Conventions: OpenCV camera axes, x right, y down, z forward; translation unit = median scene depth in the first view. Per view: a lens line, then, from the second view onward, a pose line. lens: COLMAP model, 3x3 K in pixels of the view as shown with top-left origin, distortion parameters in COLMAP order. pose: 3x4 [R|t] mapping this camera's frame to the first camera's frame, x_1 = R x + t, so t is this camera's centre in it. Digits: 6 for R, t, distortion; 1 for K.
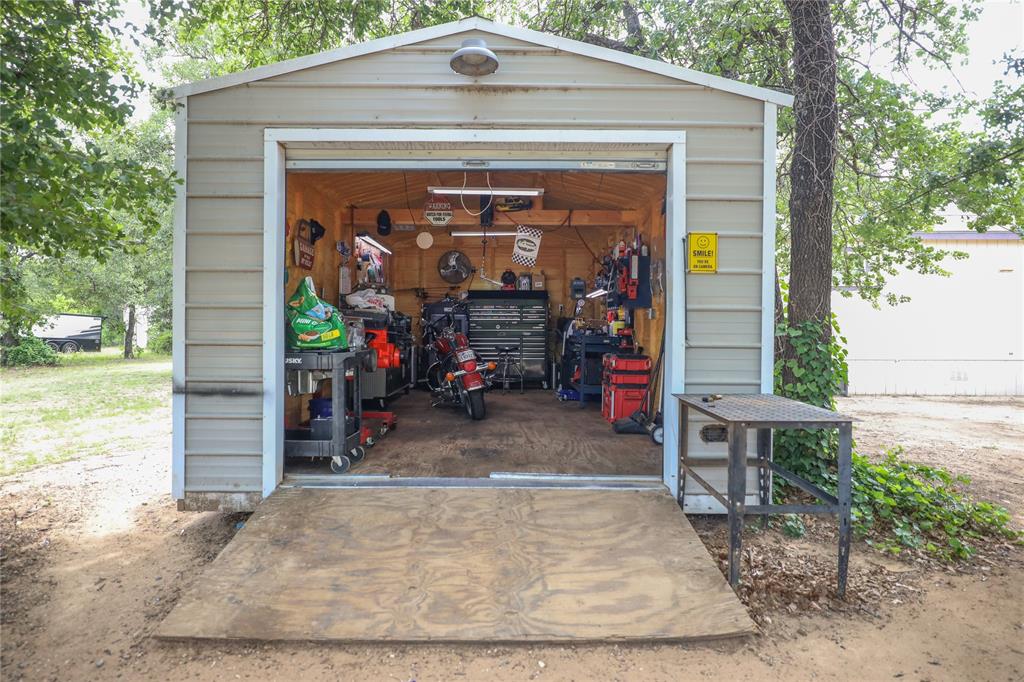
lens RADIAL K [[564.5, 0, 508.7], [0, 564.5, 332.9], [0, 0, 1]] dist [-0.007993, -0.001217]
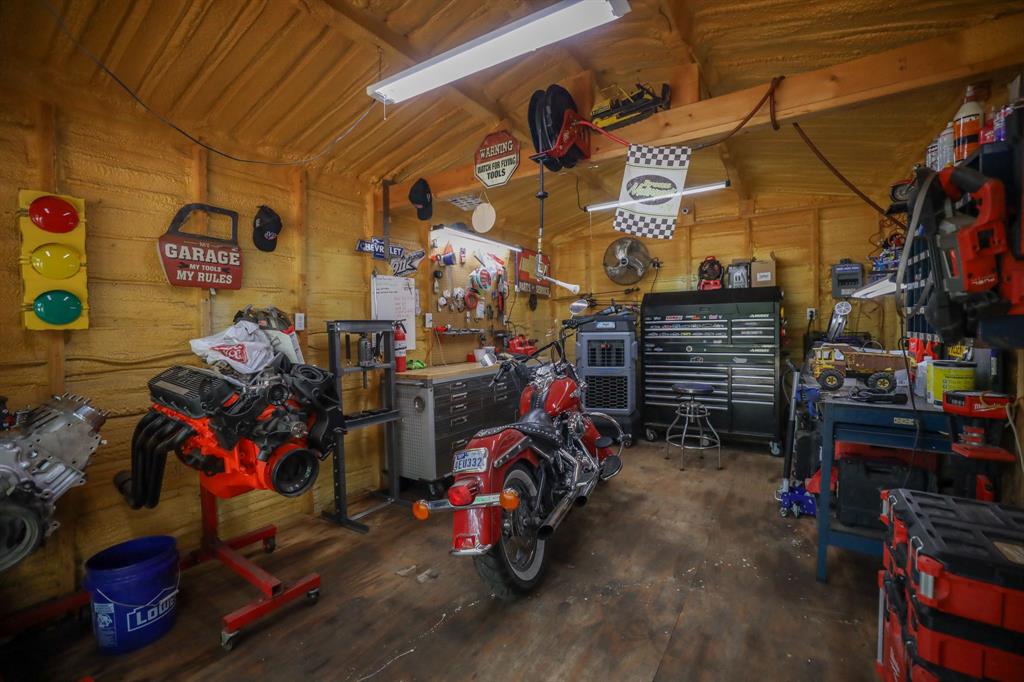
lens RADIAL K [[444.3, 0, 511.2], [0, 444.3, 336.9], [0, 0, 1]] dist [-0.012098, 0.000419]
pose [[0.835394, -0.008029, -0.549592, 0.120543], [0.023946, 0.999476, 0.021798, -0.053713], [0.549129, -0.031371, 0.835149, 0.639400]]
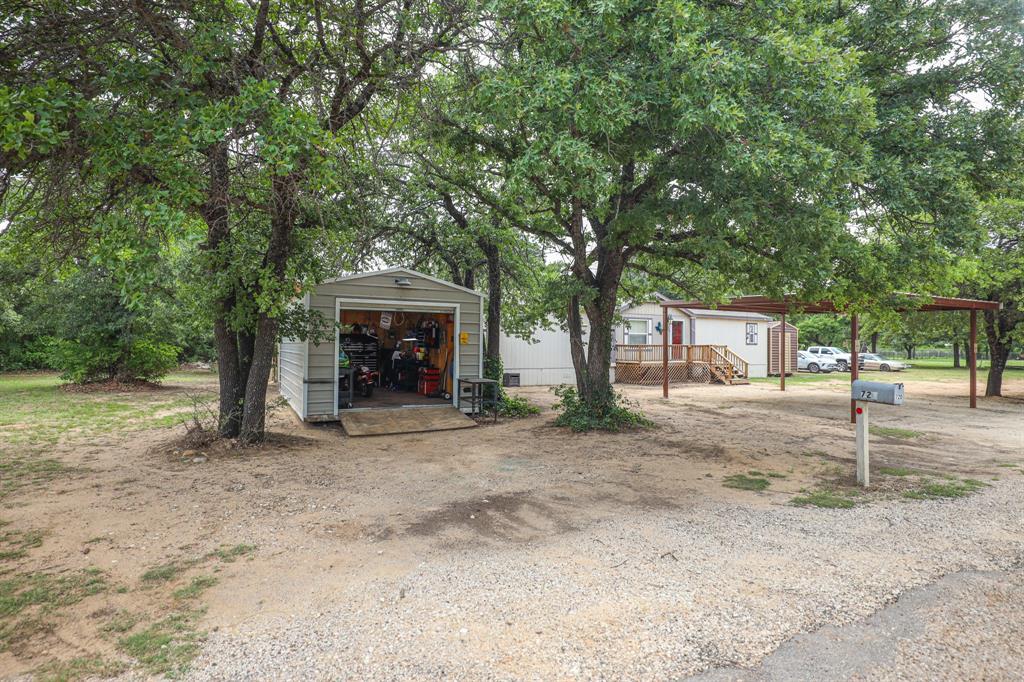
lens RADIAL K [[527.0, 0, 511.2], [0, 527.0, 340.8], [0, 0, 1]] dist [0.000243, 0.000033]
pose [[0.888284, 0.008099, 0.459224, -0.478941], [-0.003691, 0.999938, -0.010496, -0.050452], [-0.459280, 0.007628, 0.888259, -1.087198]]
